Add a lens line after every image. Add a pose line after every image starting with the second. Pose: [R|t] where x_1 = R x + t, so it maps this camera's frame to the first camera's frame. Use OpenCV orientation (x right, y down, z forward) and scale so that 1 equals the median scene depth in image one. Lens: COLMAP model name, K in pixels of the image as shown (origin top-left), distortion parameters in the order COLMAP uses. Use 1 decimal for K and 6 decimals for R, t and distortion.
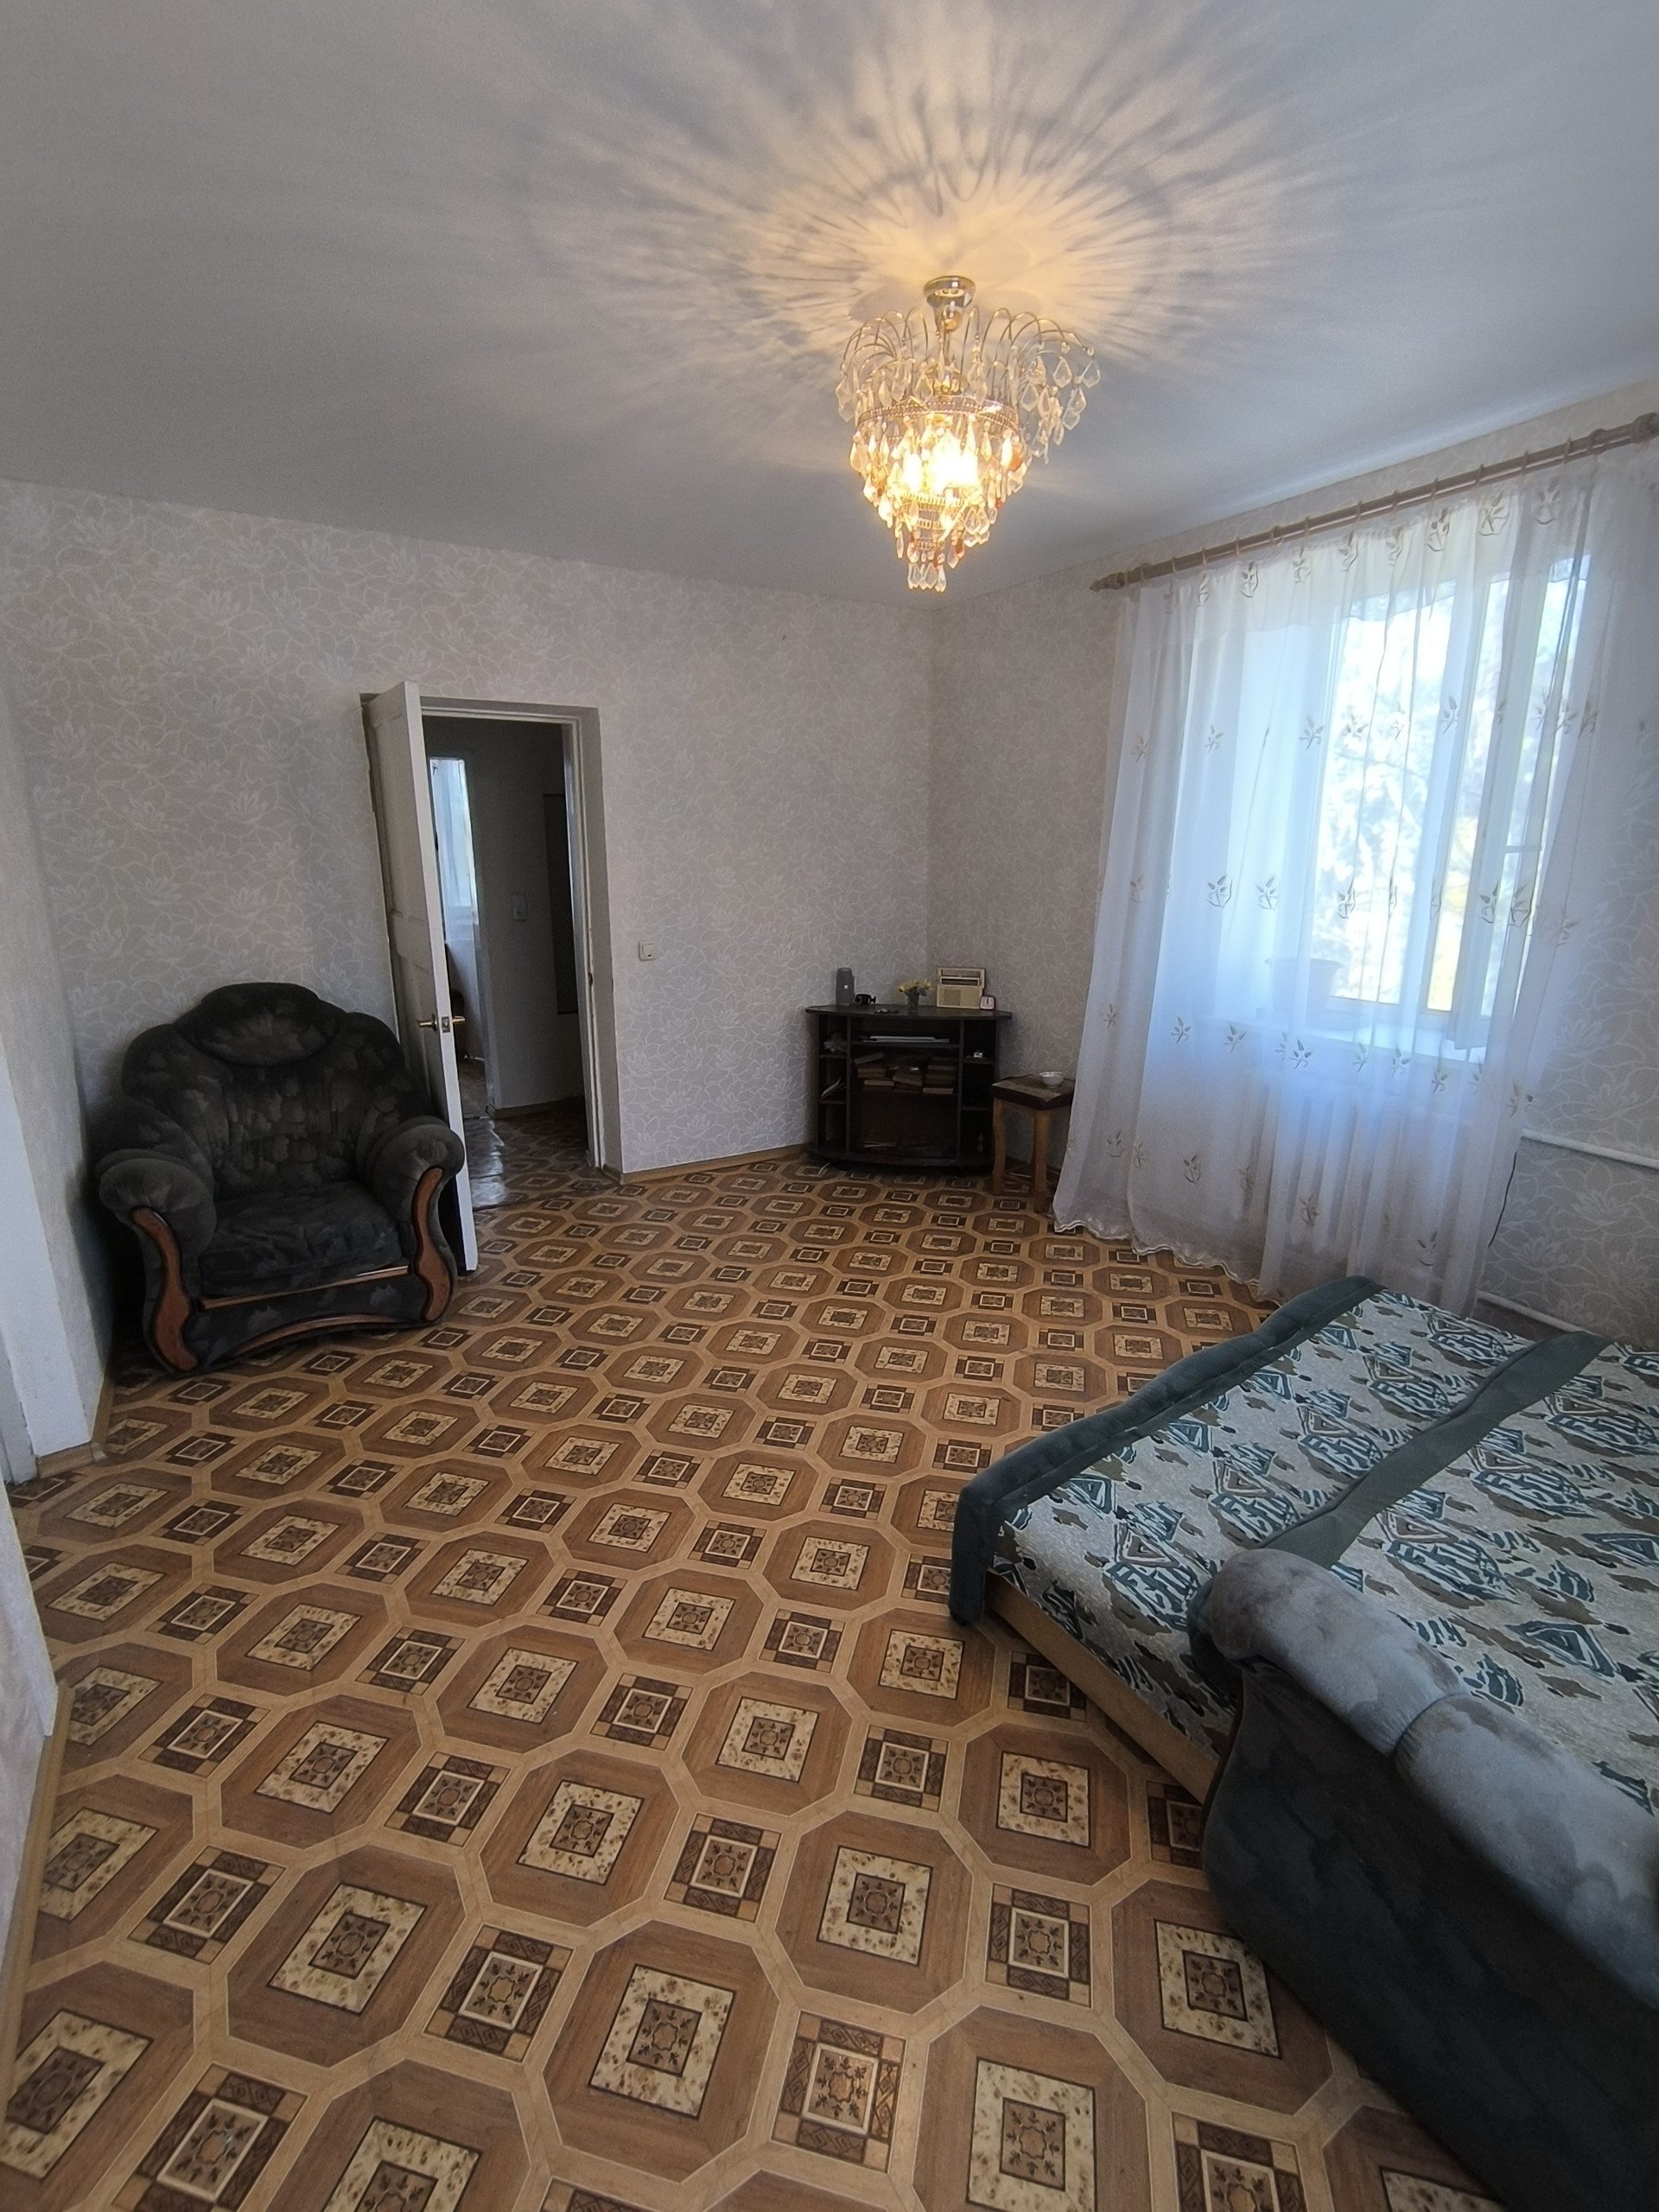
lens RADIAL K [[984.3, 0, 829.5], [0, 984.3, 1106.0], [0, 0, 1]] dist [-0.023411, 0.003827]
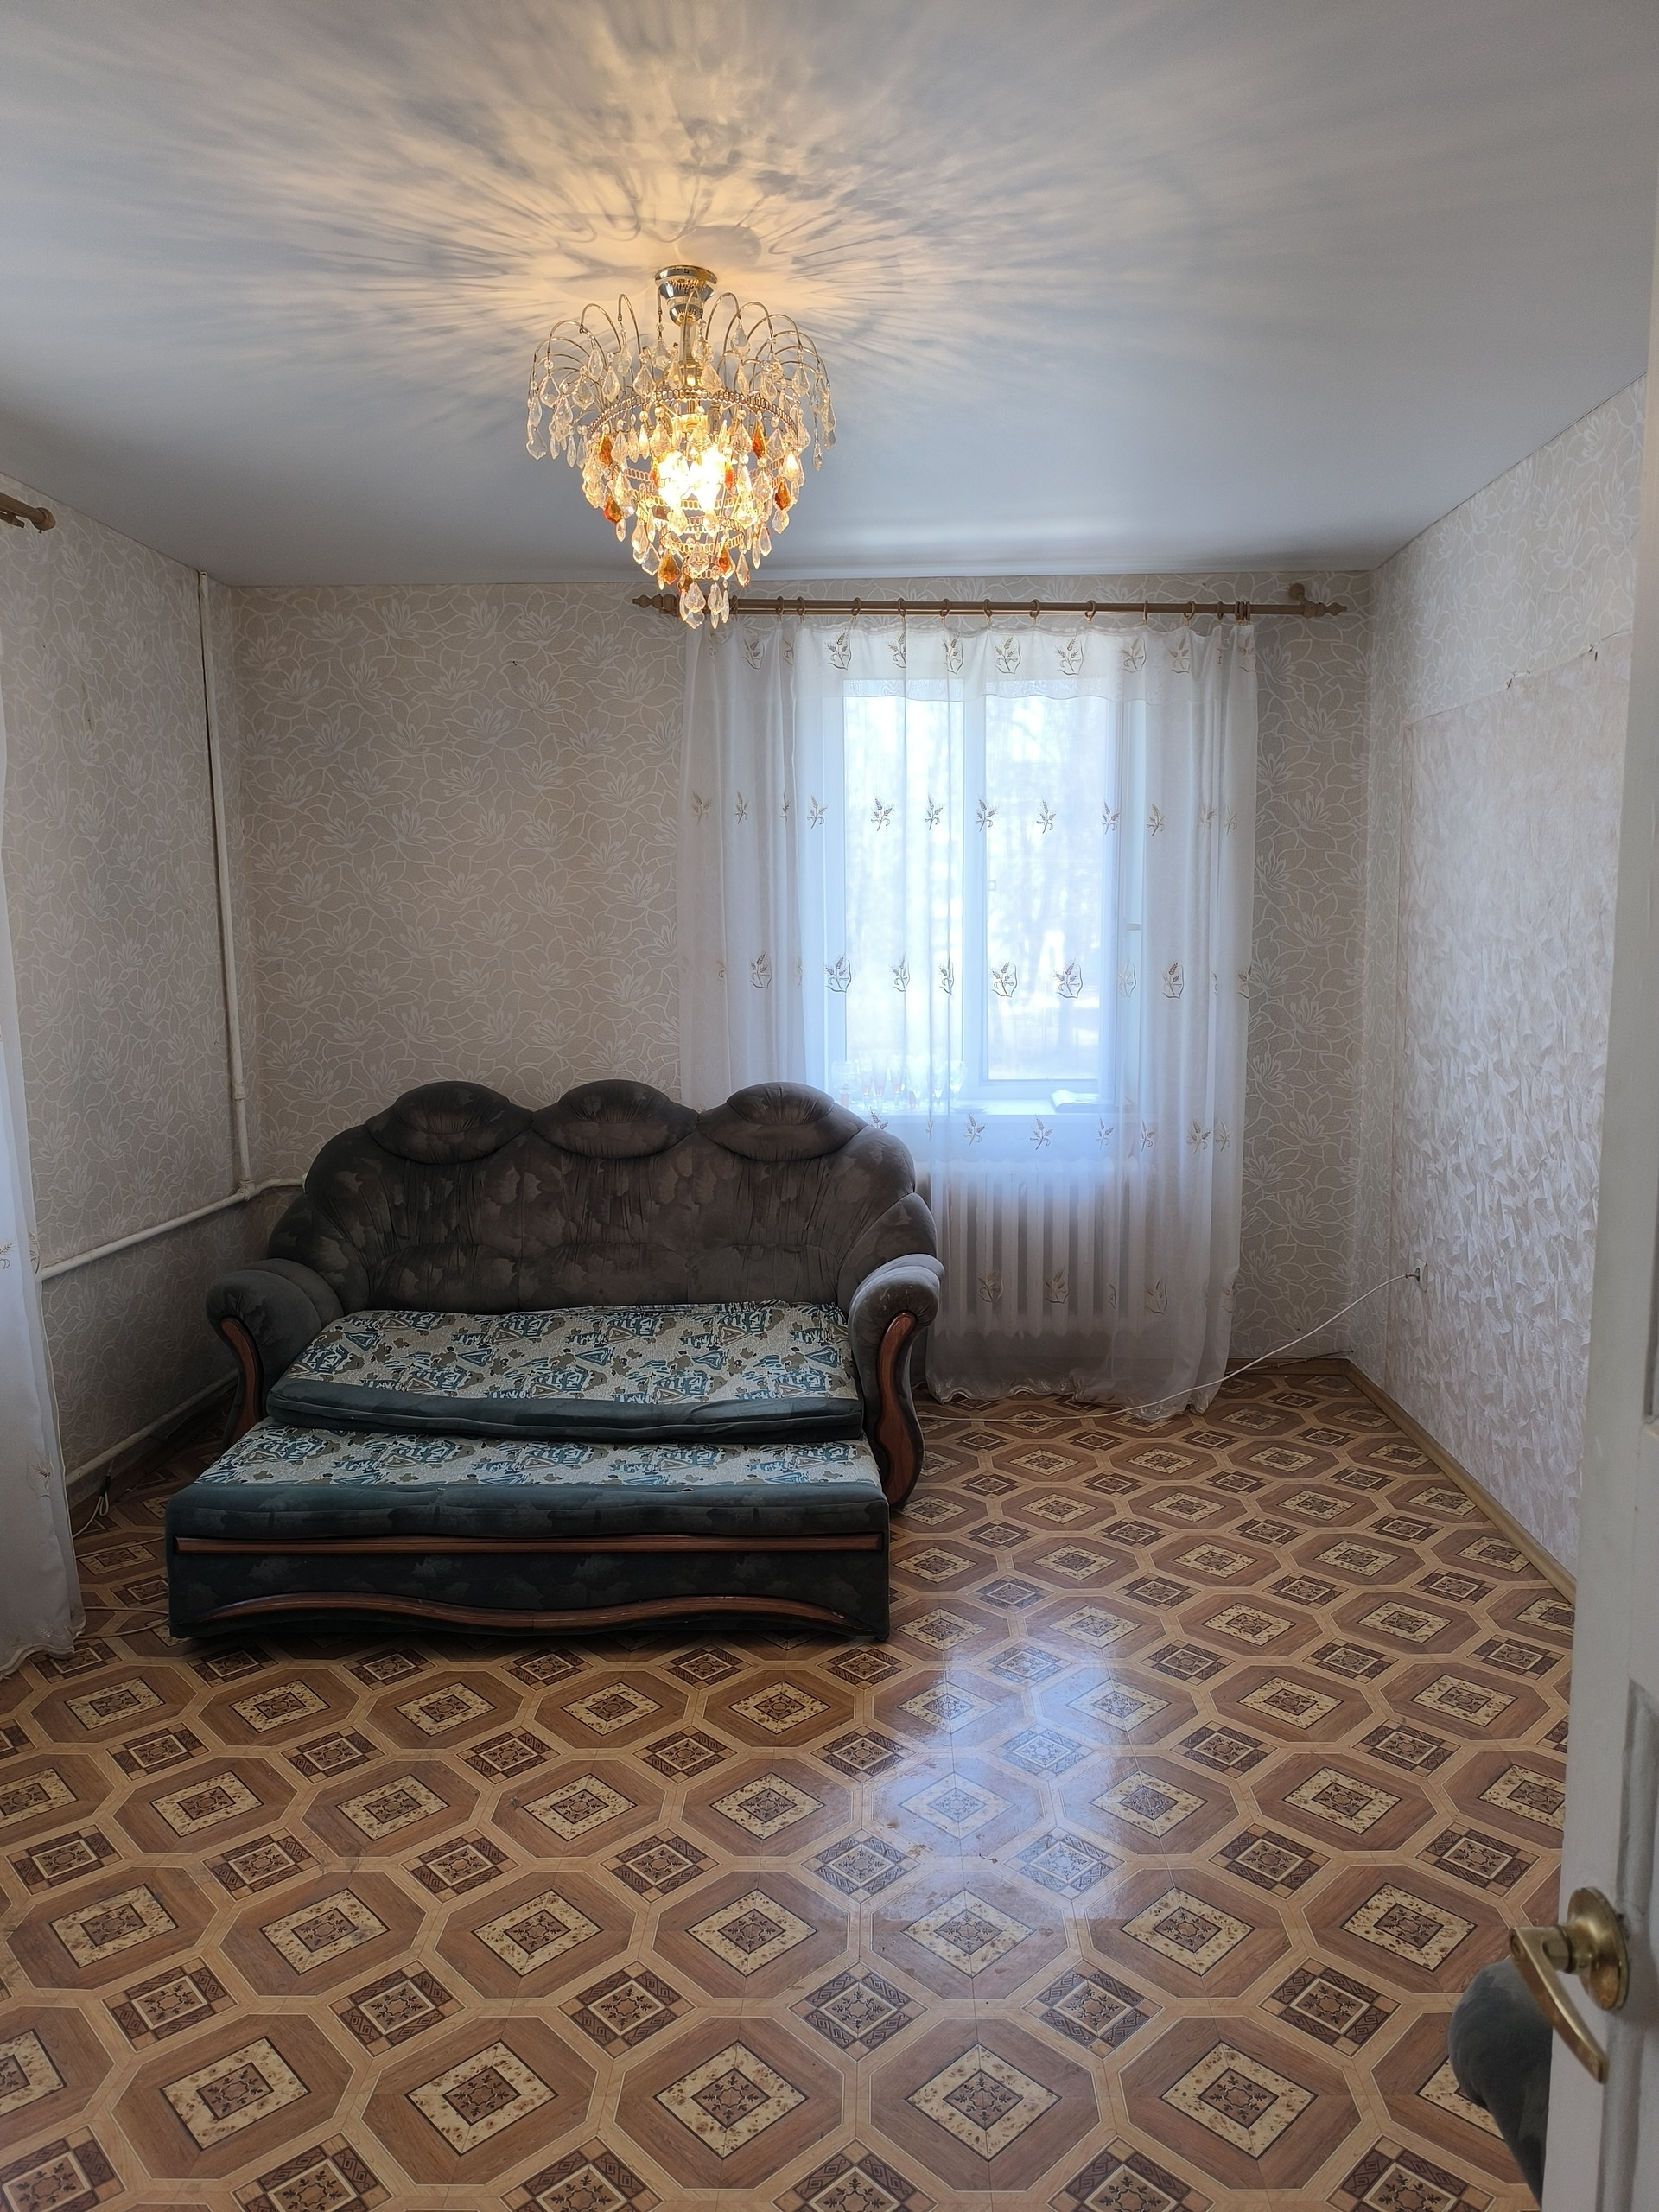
lens RADIAL K [[1491.1, 0, 829.5], [0, 1491.1, 1106.0], [0, 0, 1]] dist [0.040577, -0.000665]
pose [[-0.828019, -0.058038, 0.557688, -0.730042], [0.154383, 0.932585, 0.326270, -0.585748], [-0.539028, 0.356255, -0.763238, 2.154869]]
